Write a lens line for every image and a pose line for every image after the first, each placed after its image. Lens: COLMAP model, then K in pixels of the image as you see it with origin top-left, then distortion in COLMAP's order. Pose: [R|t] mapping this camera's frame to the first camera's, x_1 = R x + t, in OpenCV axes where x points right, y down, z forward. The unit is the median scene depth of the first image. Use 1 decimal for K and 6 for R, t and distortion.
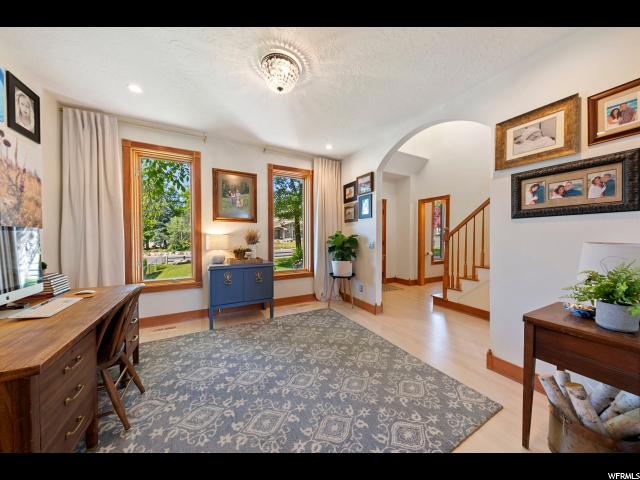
lens RADIAL K [[215.7, 0, 322.7], [0, 215.7, 239.6], [0, 0, 1]] dist [0.000891, -0.000082]
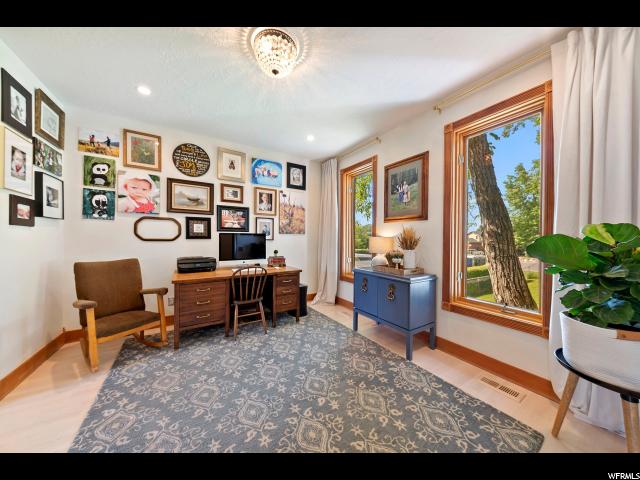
lens RADIAL K [[215.7, 0, 322.7], [0, 215.7, 239.6], [0, 0, 1]] dist [0.000891, -0.000082]
pose [[0.061504, 0.009338, -0.998063, 0.564801], [-0.023949, 0.999682, 0.007878, -0.015519], [0.997819, 0.023419, 0.061708, 0.921725]]
